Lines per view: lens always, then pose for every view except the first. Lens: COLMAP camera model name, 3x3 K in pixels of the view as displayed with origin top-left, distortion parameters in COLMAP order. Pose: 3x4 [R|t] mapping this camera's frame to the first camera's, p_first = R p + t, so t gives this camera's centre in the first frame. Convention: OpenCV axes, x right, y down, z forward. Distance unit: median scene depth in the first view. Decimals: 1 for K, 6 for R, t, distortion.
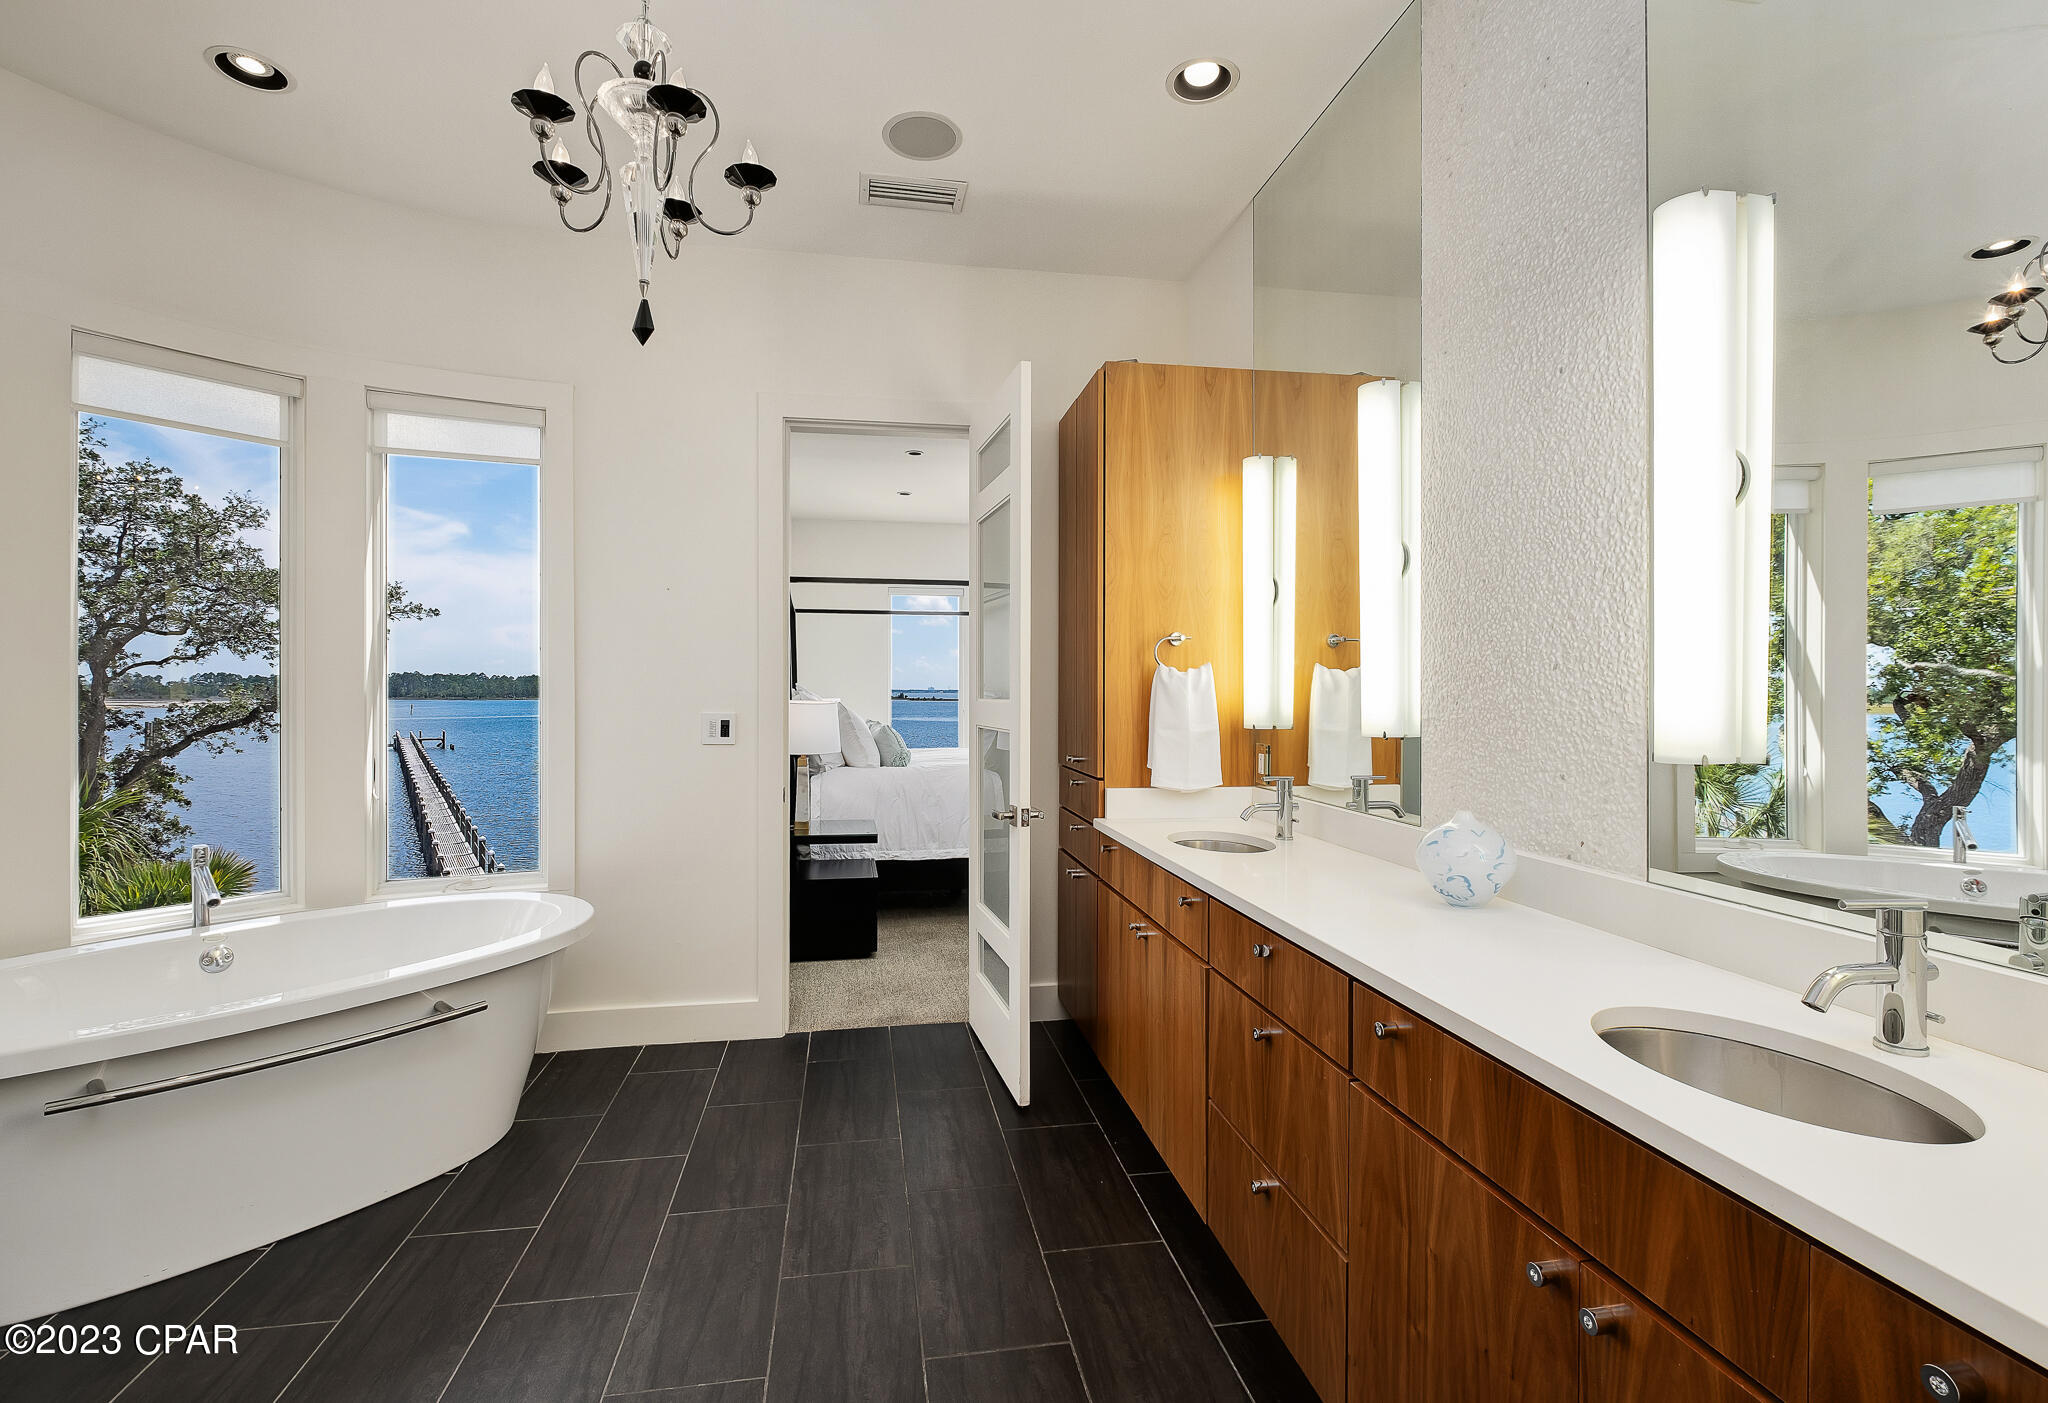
lens RADIAL K [[918.9, 0, 1021.3], [0, 918.9, 699.1], [0, 0, 1]] dist [0.000877, -0.000510]
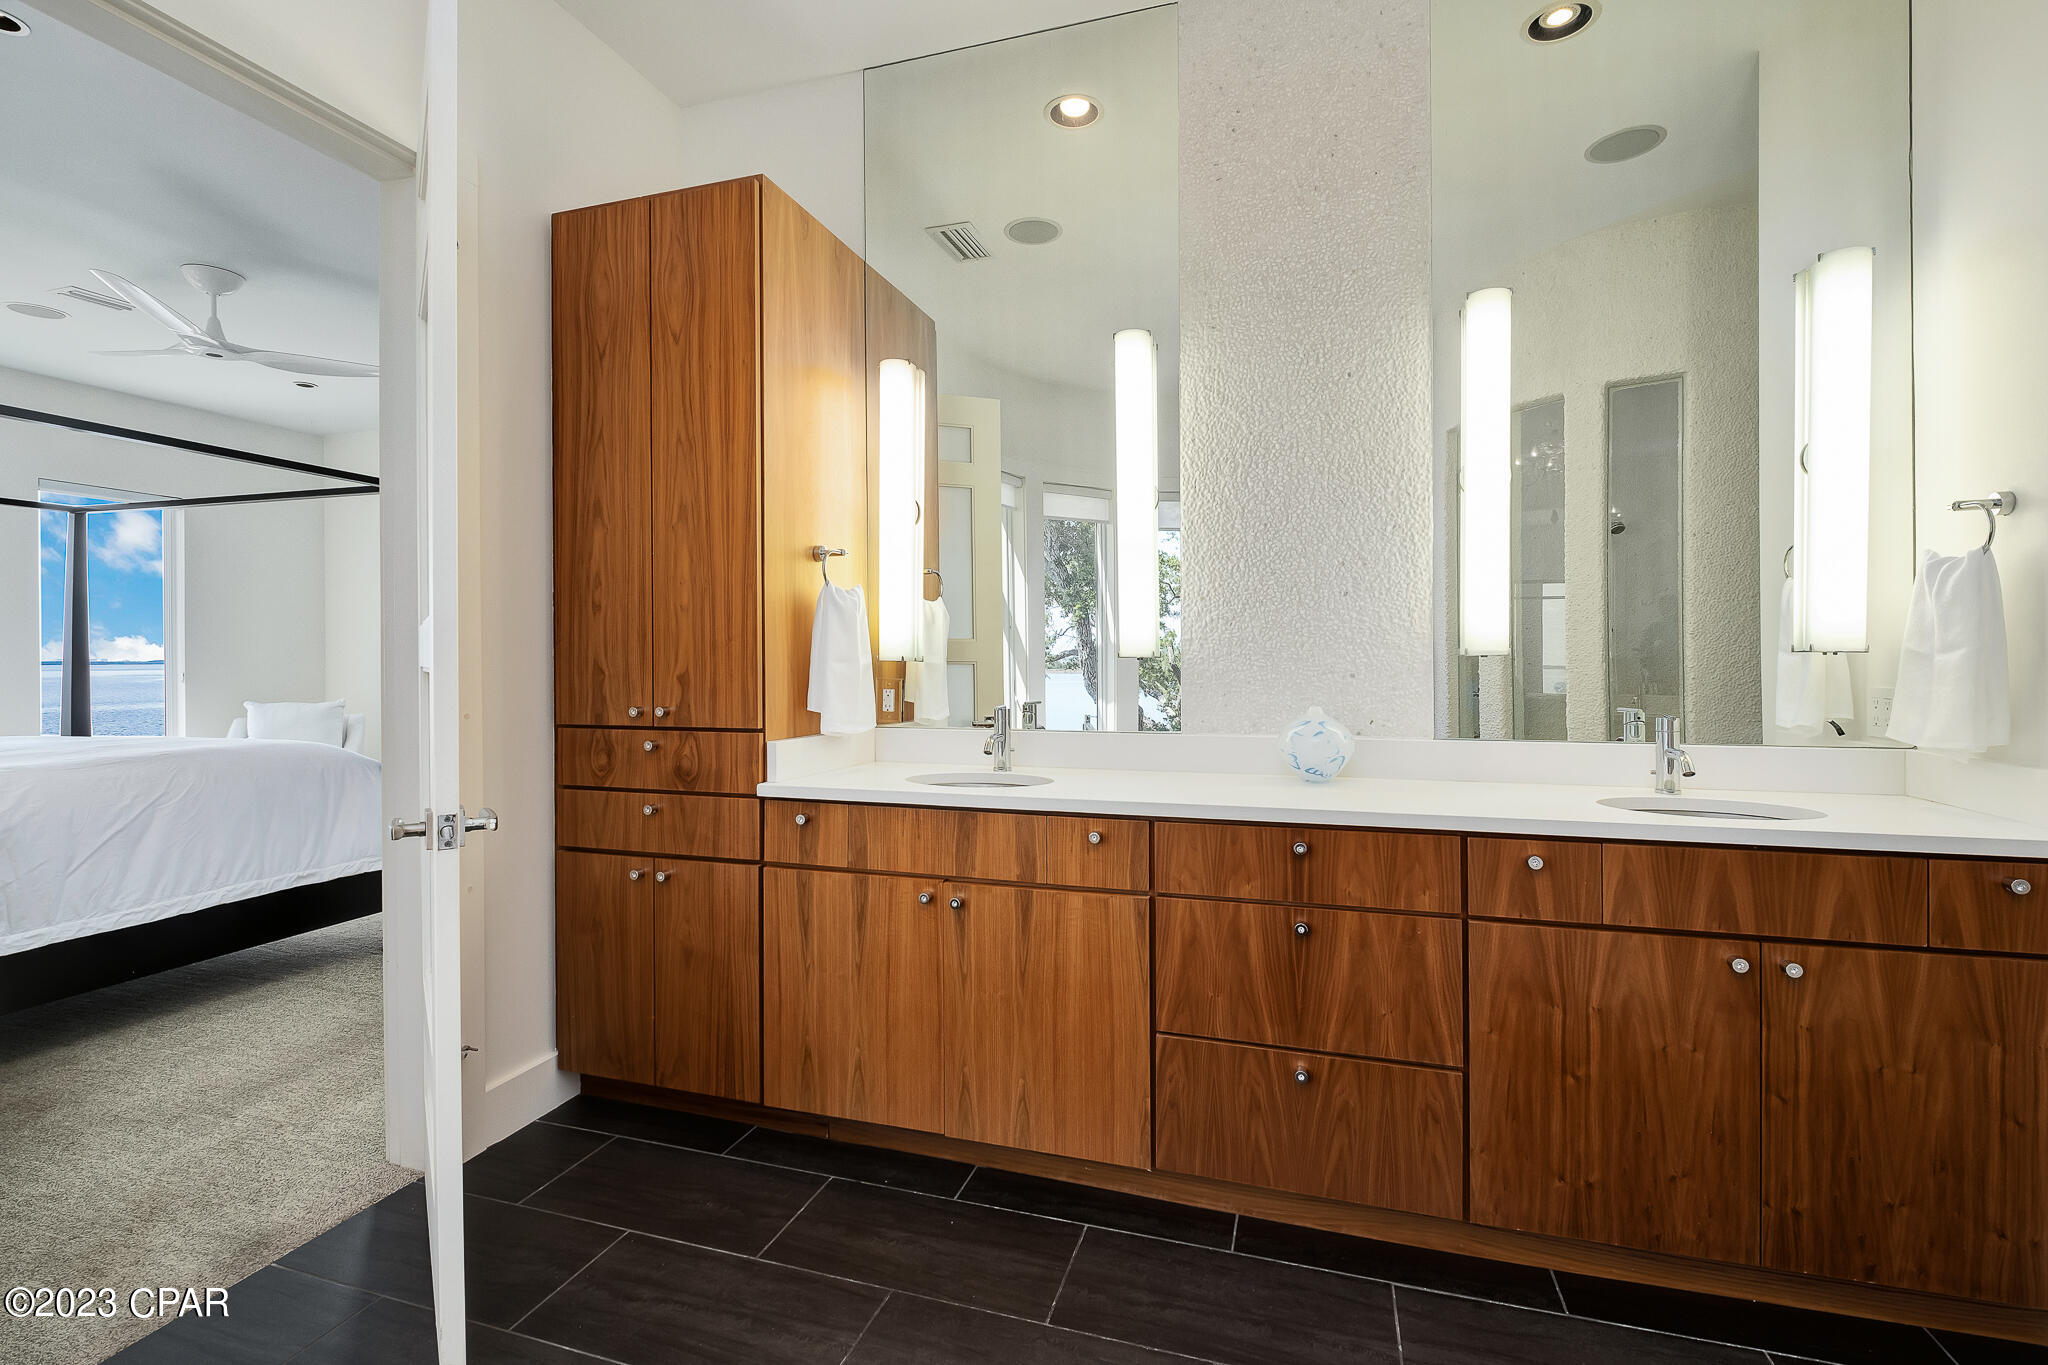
lens RADIAL K [[892.7, 0, 1029.3], [0, 892.7, 663.8], [0, 0, 1]] dist [0.003118, -0.000551]
pose [[0.459809, -0.006041, 0.887997, -0.461999], [0.011483, 0.999934, 0.000857, 0.035238], [-0.887944, 0.009803, 0.459848, 0.475072]]
